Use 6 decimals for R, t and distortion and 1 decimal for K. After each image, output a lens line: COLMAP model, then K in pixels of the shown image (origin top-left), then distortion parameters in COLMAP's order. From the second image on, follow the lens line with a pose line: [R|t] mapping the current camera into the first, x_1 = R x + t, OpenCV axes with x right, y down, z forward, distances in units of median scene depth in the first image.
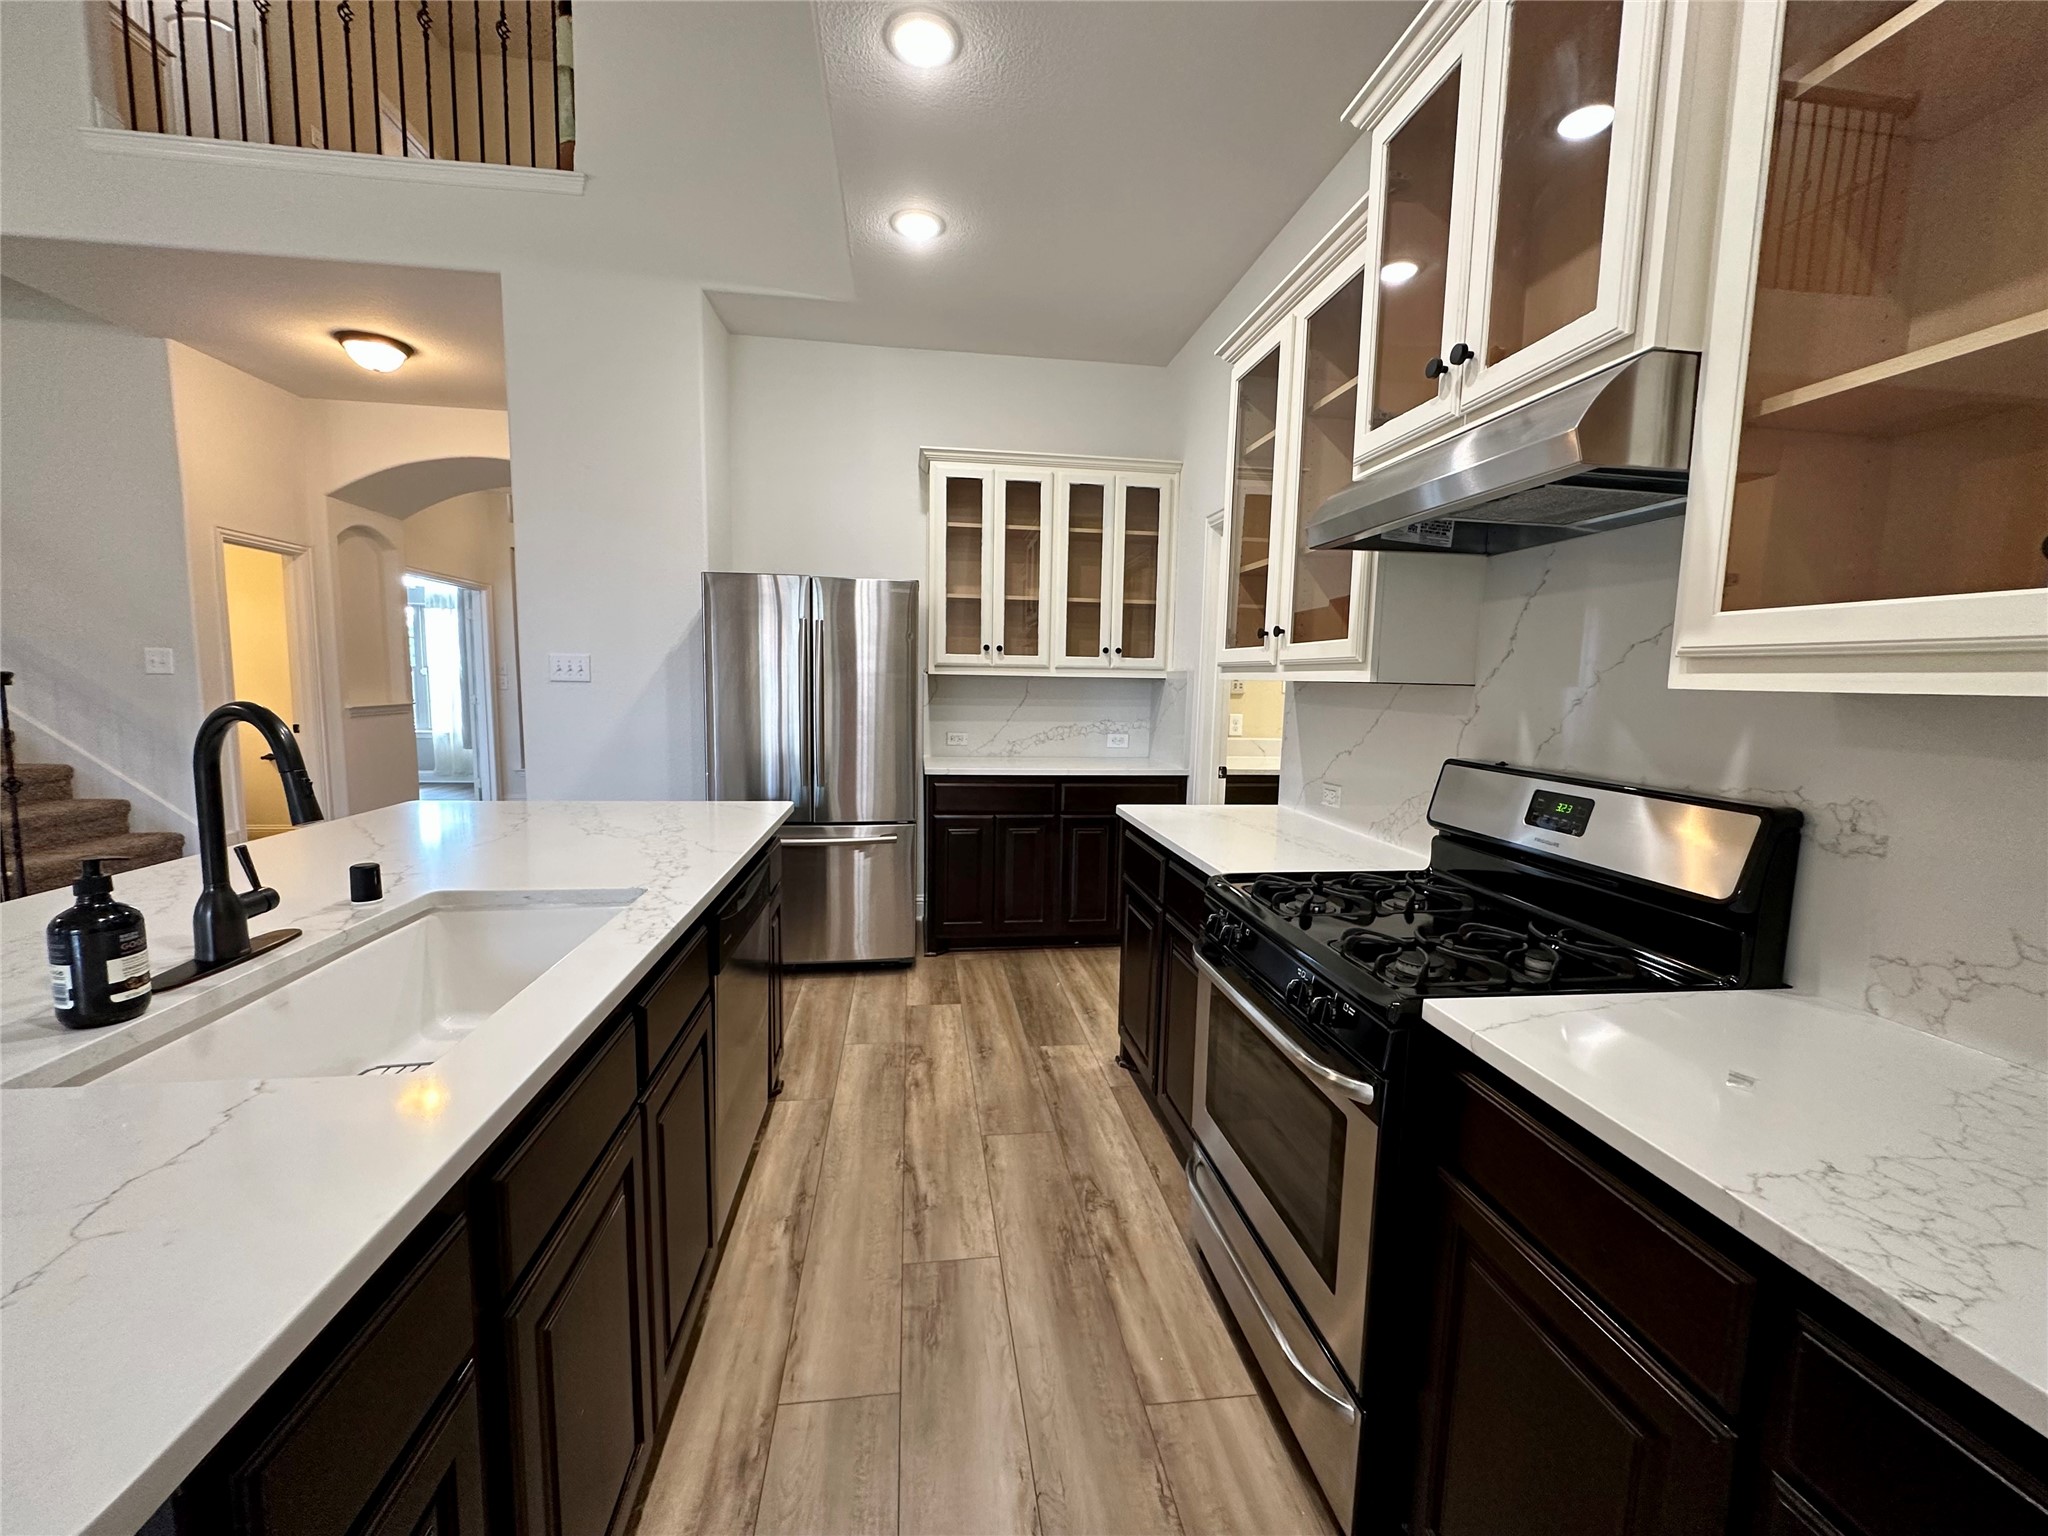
lens RADIAL K [[817.2, 0, 1025.7], [0, 817.2, 768.5], [0, 0, 1]] dist [-0.002855, 0.000770]
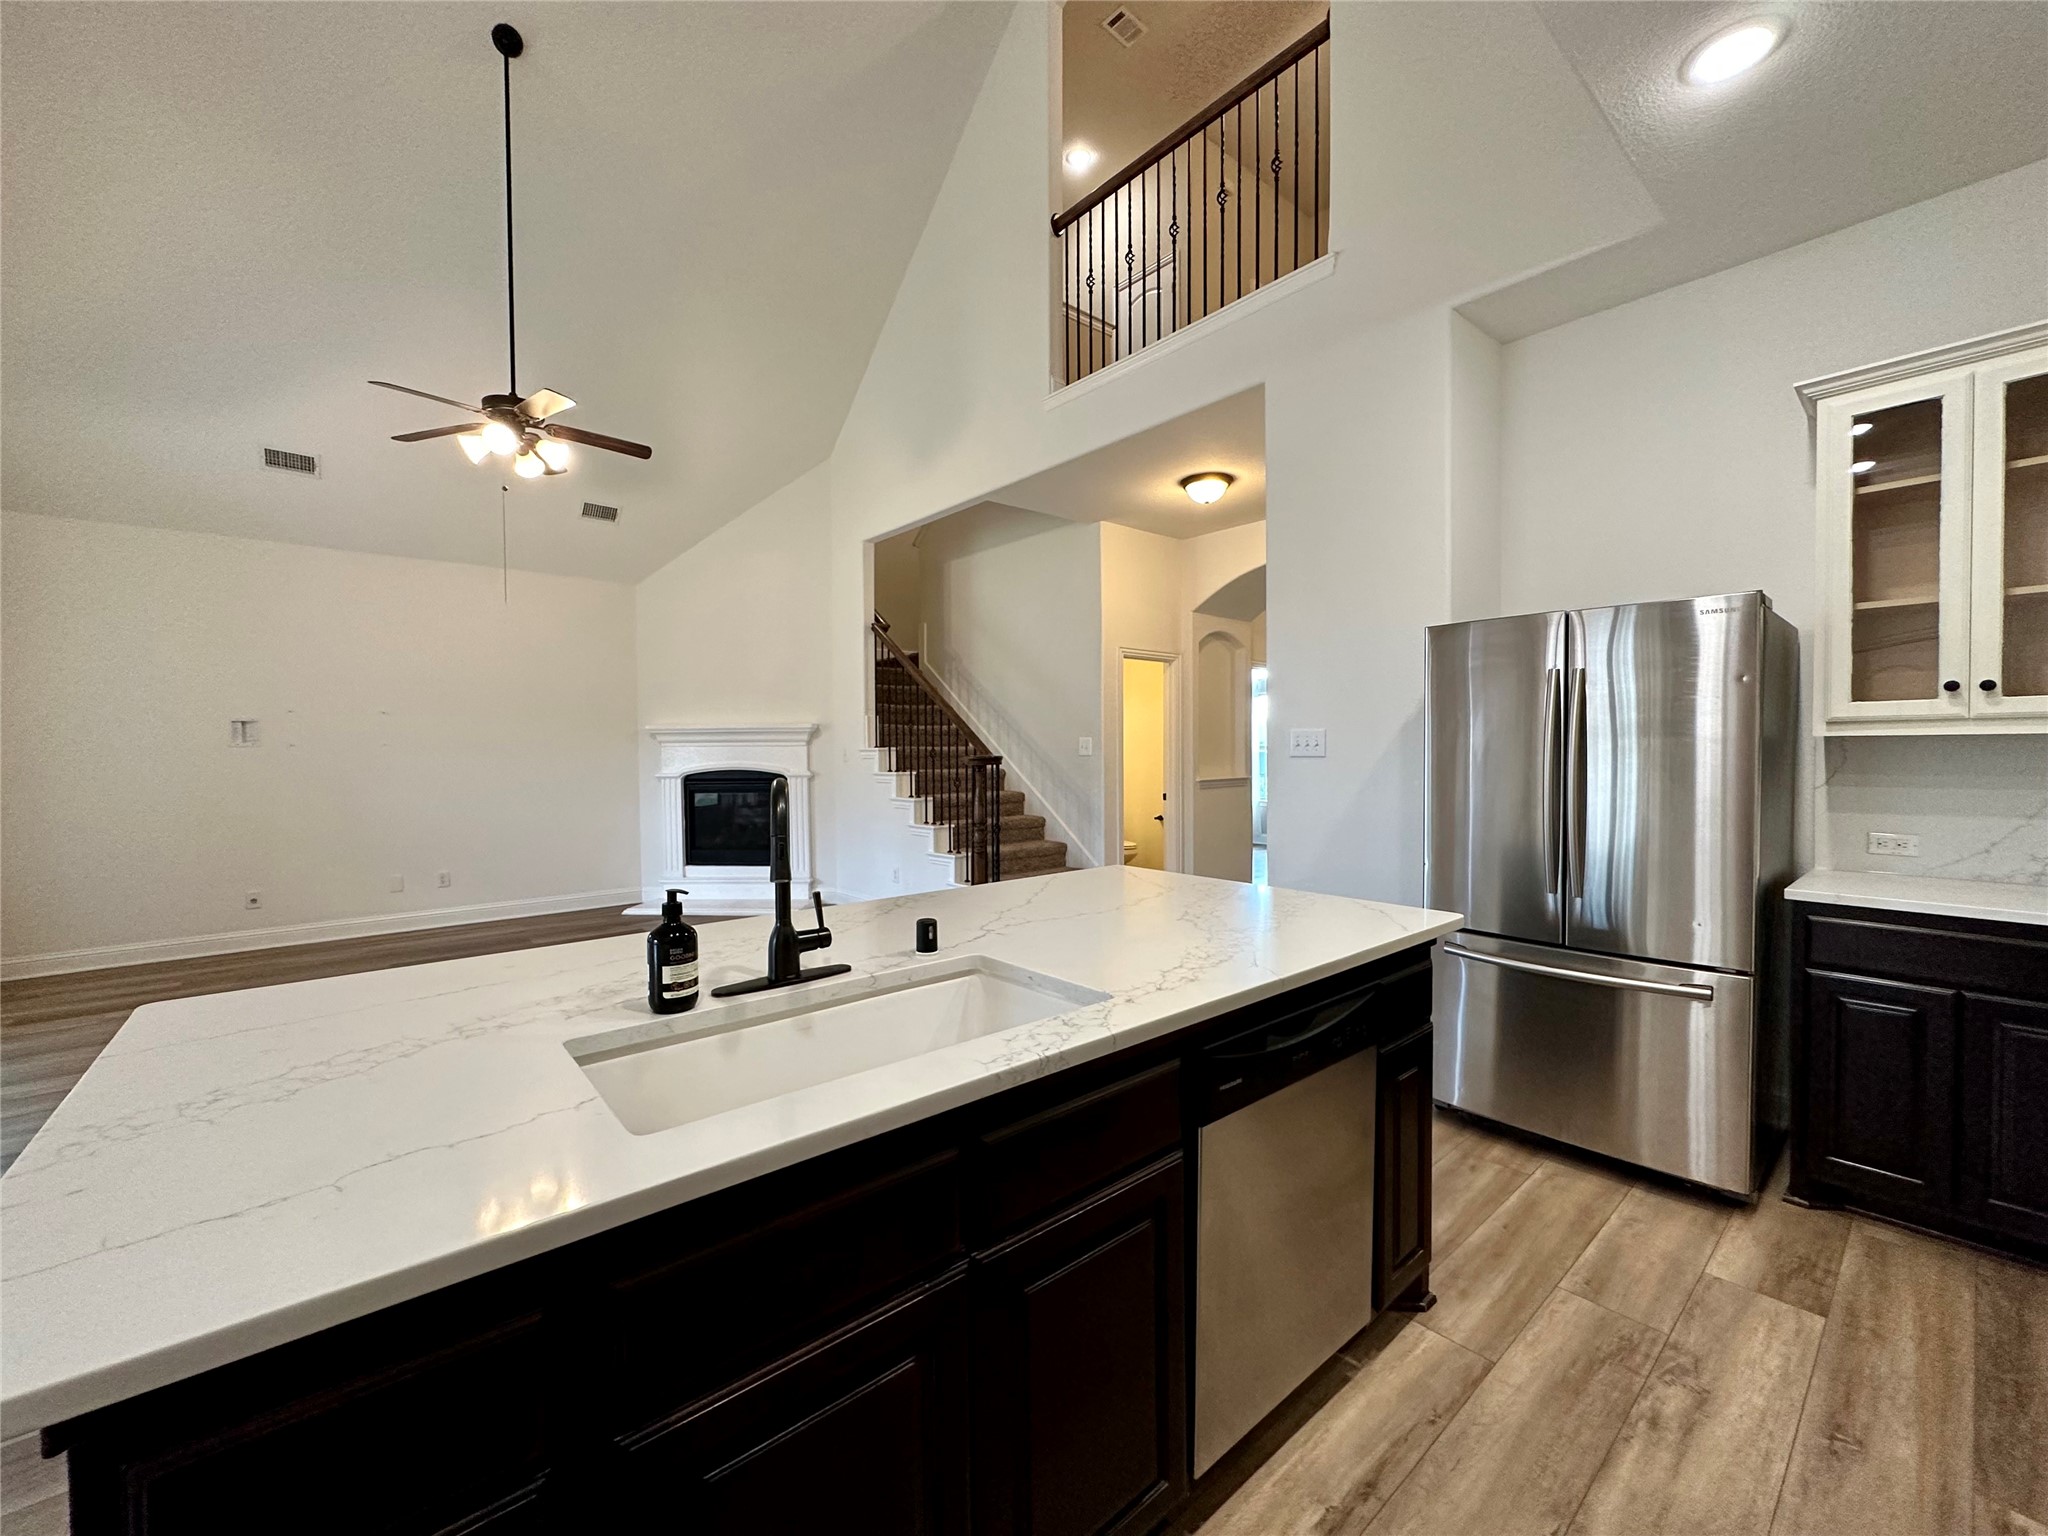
lens RADIAL K [[817.8, 0, 1024.0], [0, 817.8, 768.0], [0, 0, 1]] dist [-0.003813, 0.000552]
pose [[0.537697, -0.002609, -0.843134, 0.091709], [-0.074436, 0.995944, -0.050553, -0.018395], [0.839846, 0.089942, 0.535321, 0.192121]]
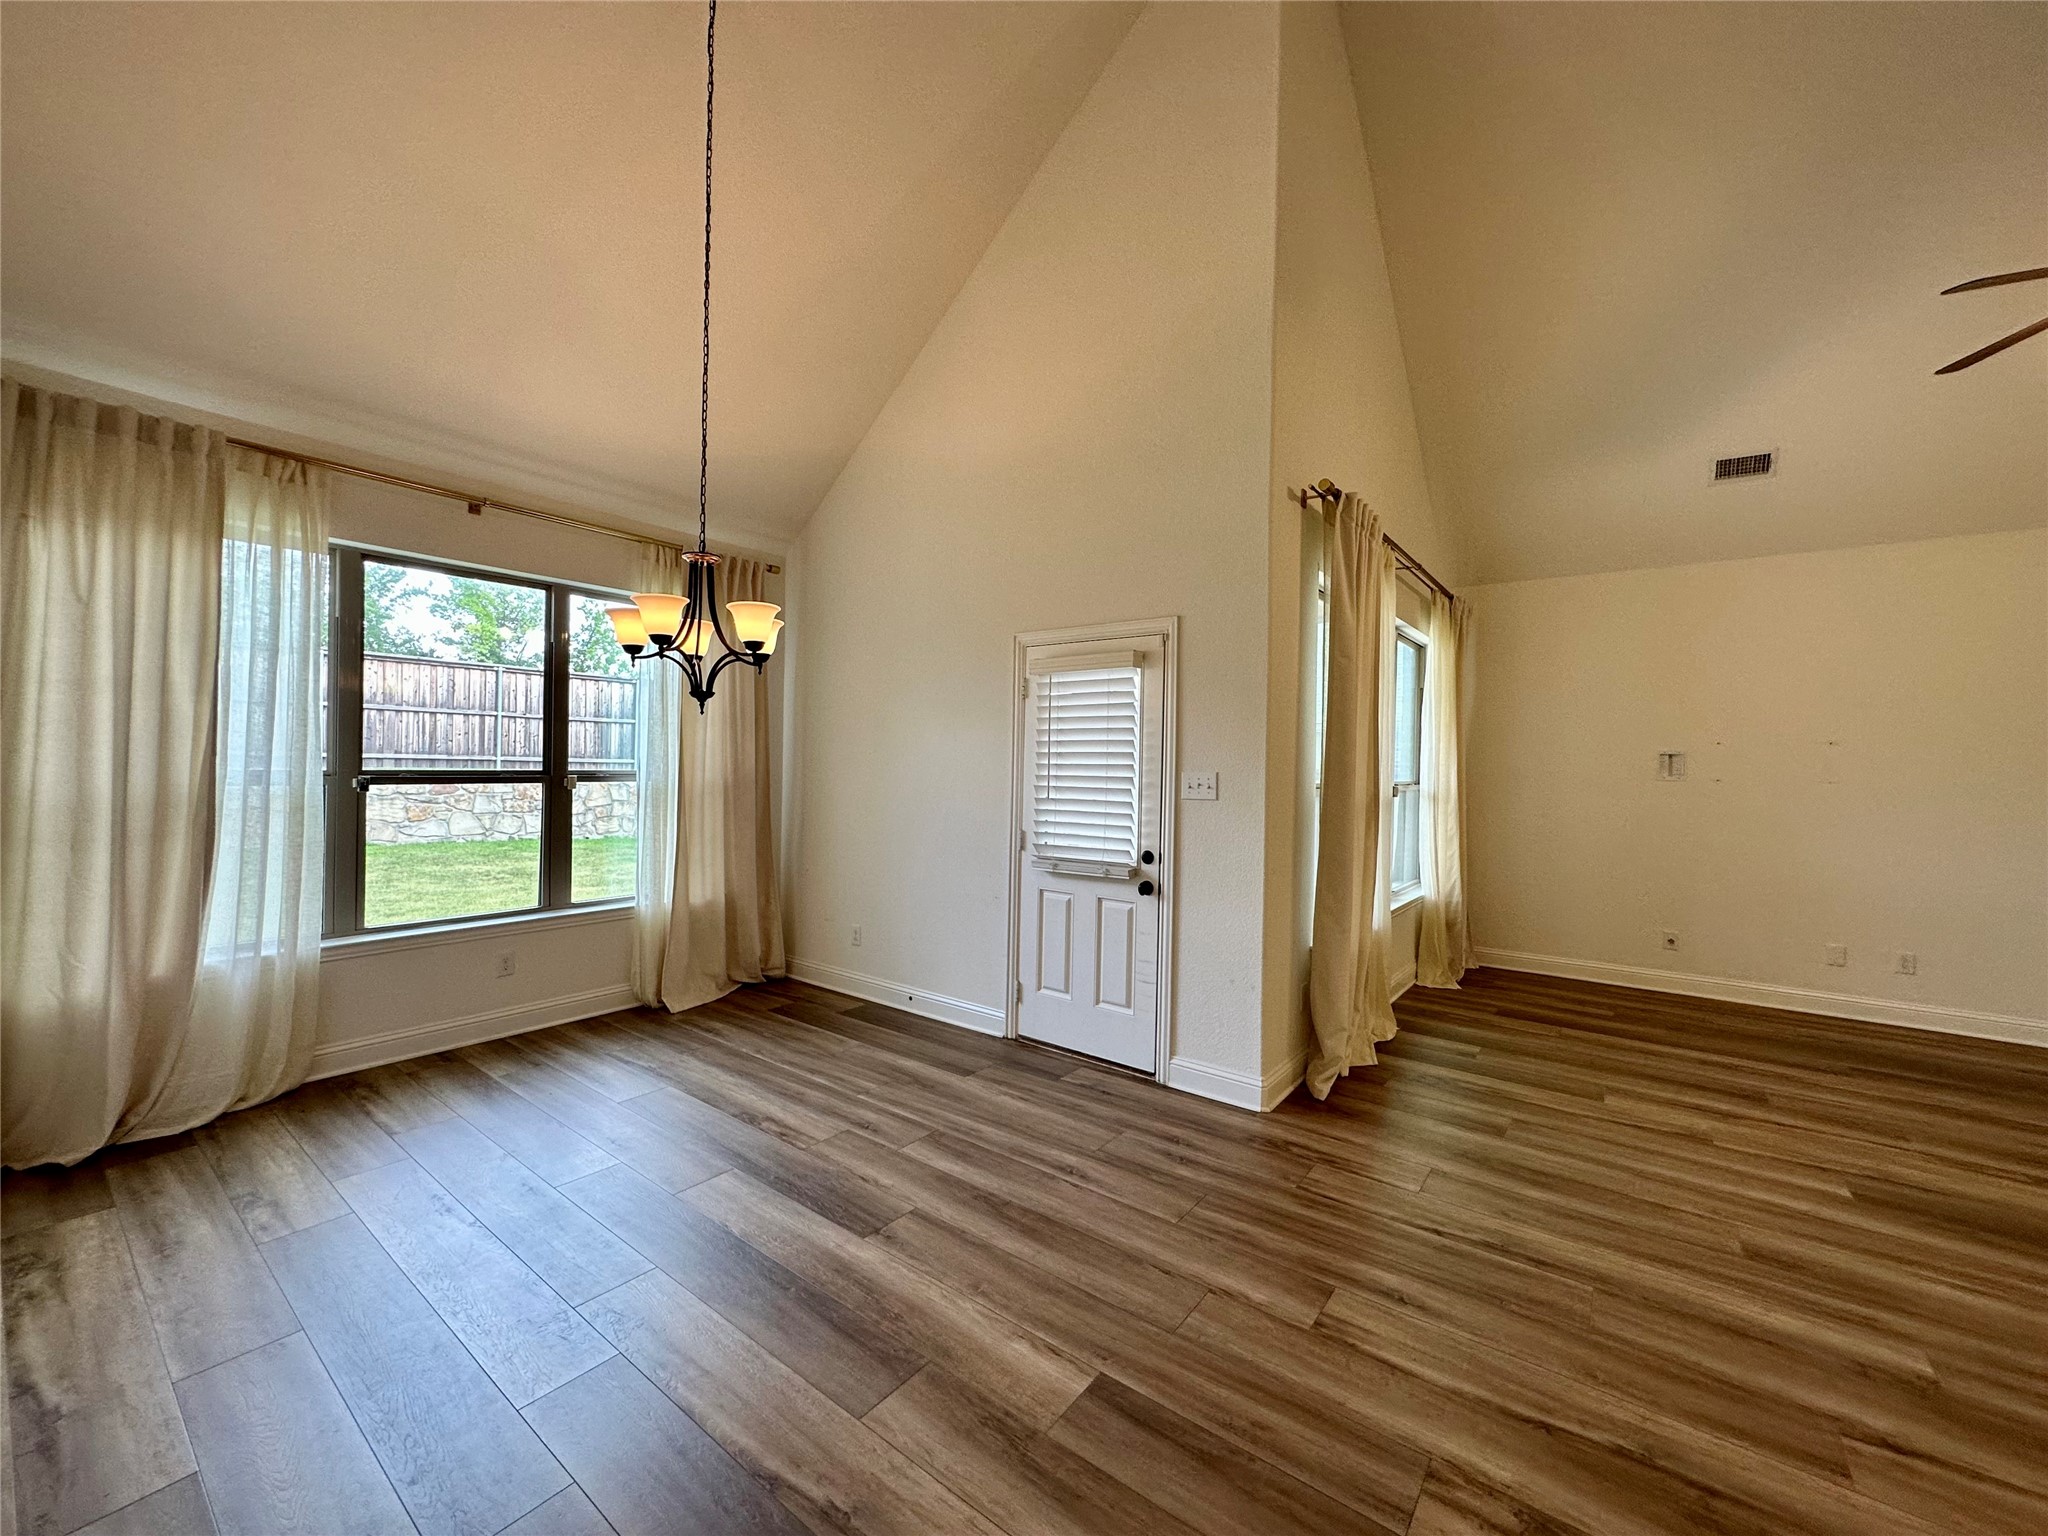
lens RADIAL K [[817.2, 0, 1025.7], [0, 817.2, 768.5], [0, 0, 1]] dist [-0.002855, 0.000770]
pose [[-0.710682, -0.026724, -0.703005, -0.113986], [-0.110205, 0.991171, 0.073729, -0.028447], [0.694828, 0.129872, -0.707353, 0.008118]]
